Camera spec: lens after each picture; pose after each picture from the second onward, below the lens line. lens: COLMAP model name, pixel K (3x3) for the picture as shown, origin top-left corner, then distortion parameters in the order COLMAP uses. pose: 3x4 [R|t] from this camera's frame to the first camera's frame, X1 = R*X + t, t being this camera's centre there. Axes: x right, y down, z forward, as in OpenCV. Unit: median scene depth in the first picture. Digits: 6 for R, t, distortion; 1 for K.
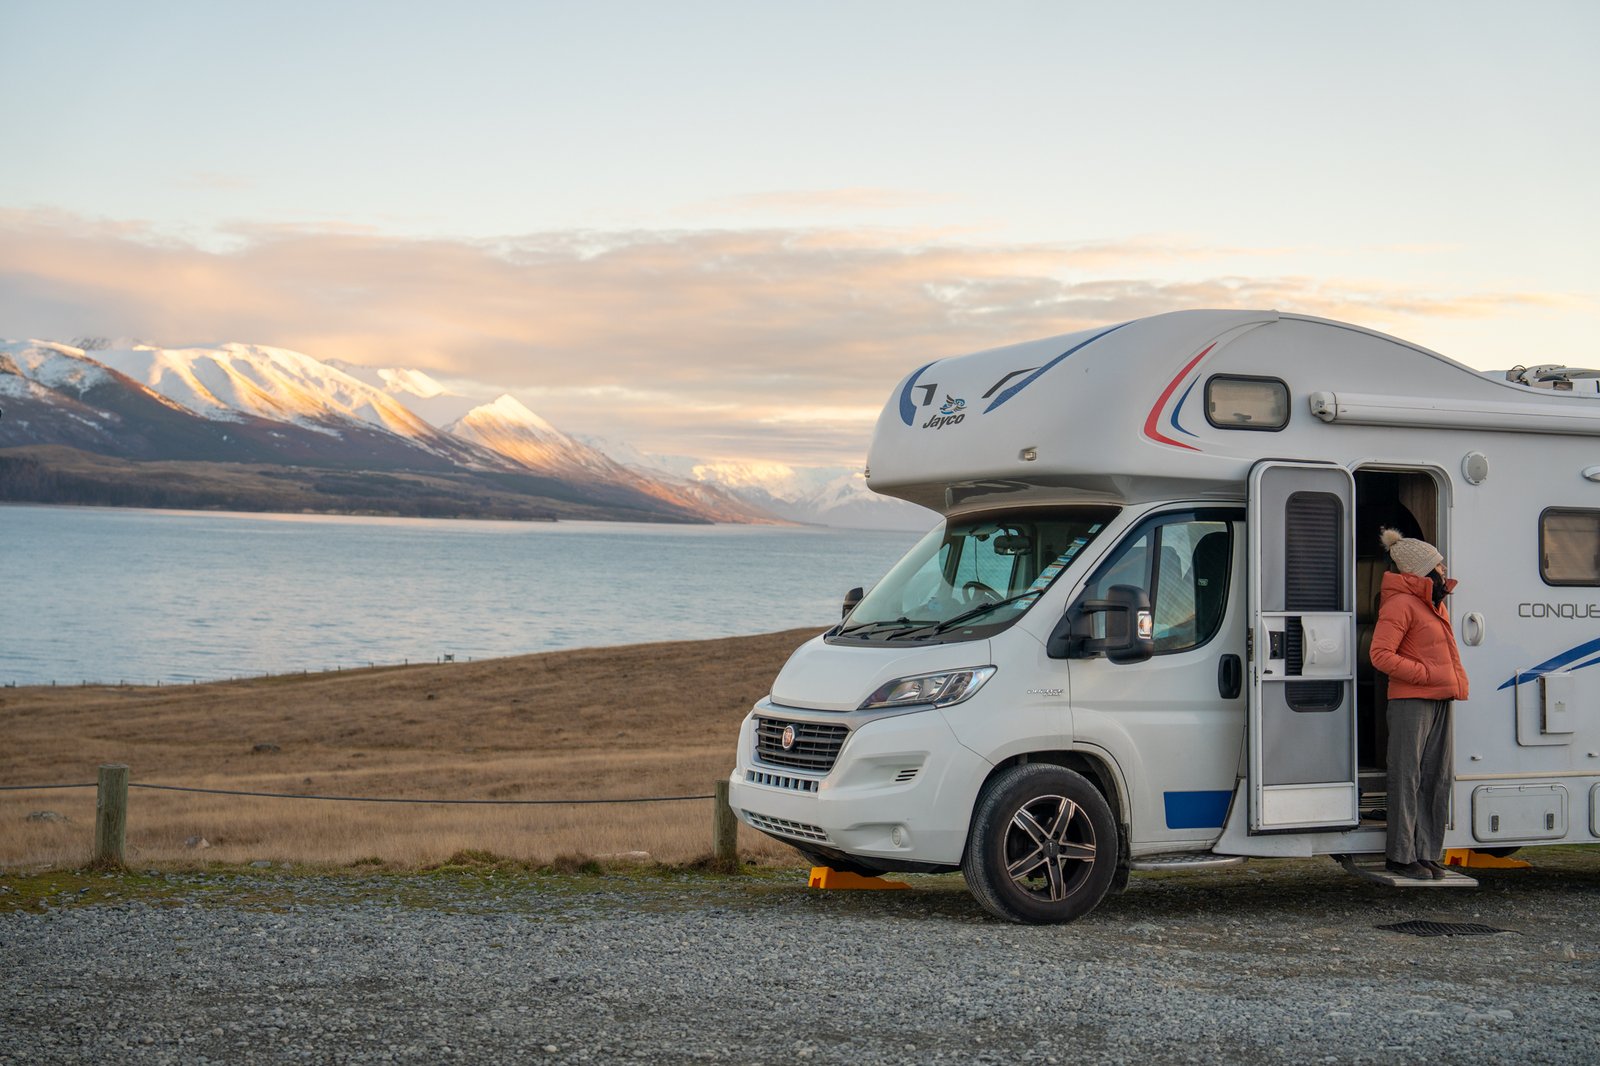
lens RADIAL K [[1970.4, 0, 800.0], [0, 1970.4, 533.0], [0, 0, 1]] dist [0.005827, 0.271177]
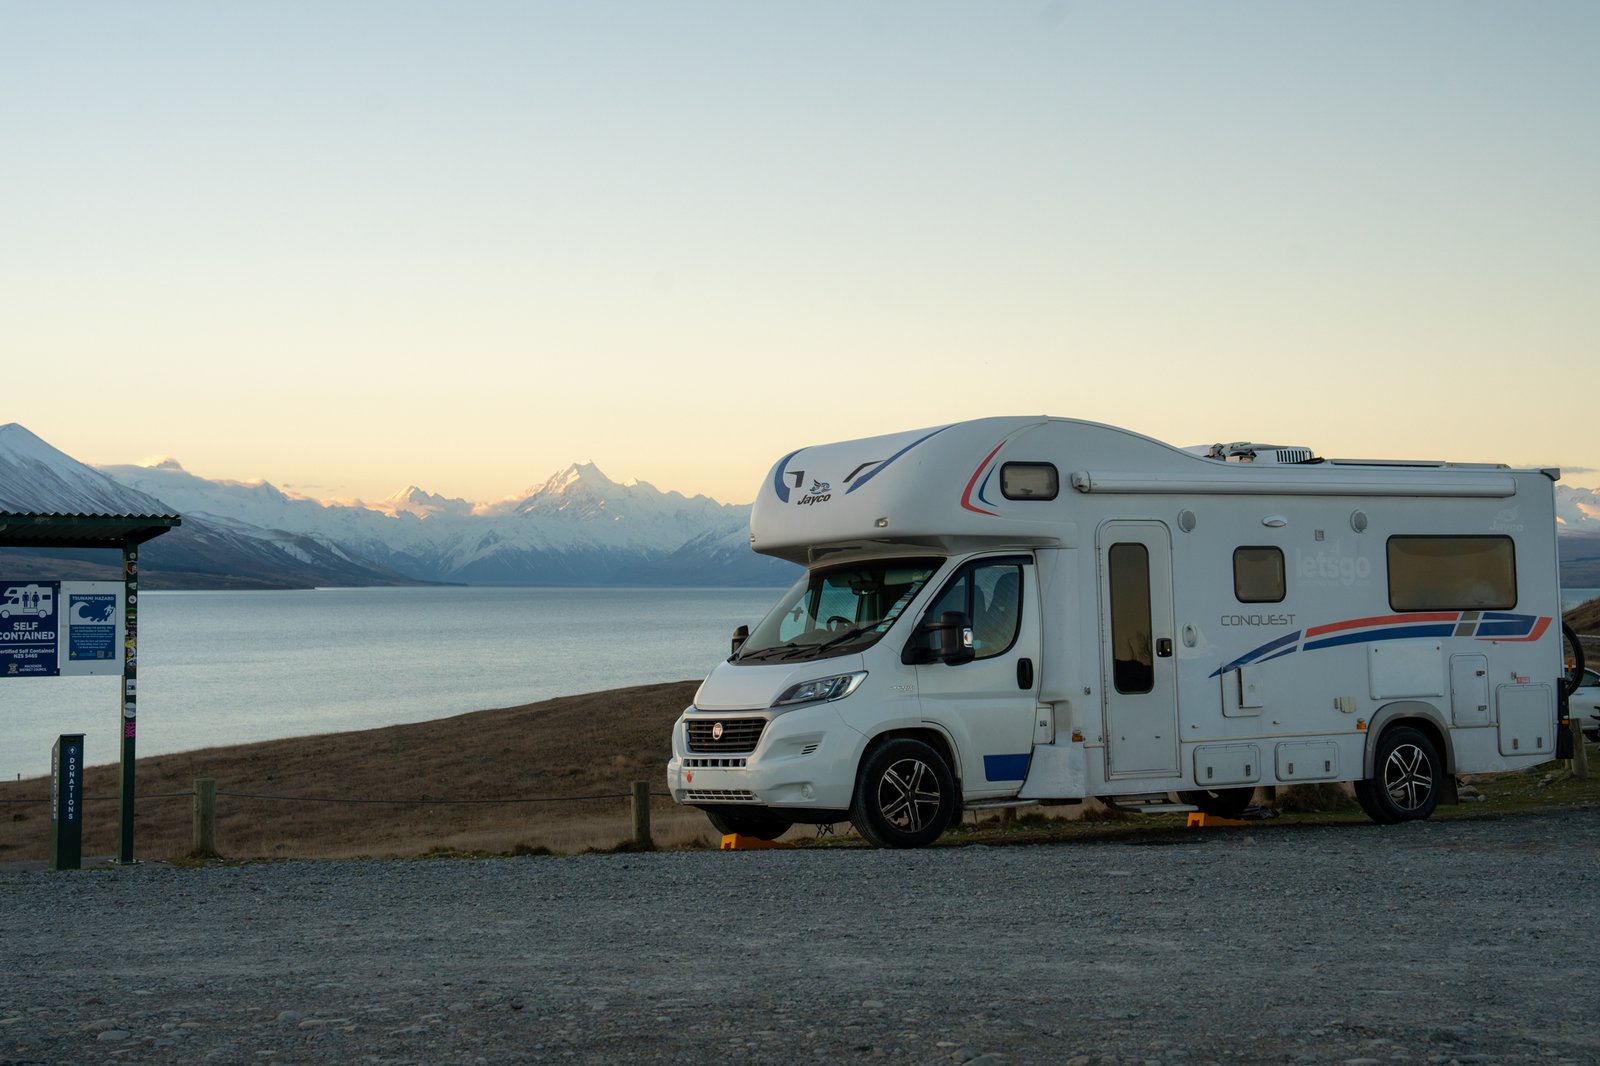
lens RADIAL K [[2742.1, 0, 800.0], [0, 2742.1, 533.0], [0, 0, 1]] dist [0.004016, -0.006537]
pose [[0.988140, -0.034113, 0.149721, -0.230732], [0.037226, 0.999144, -0.018036, 0.000858], [-0.148977, 0.023395, 0.988564, -0.915856]]
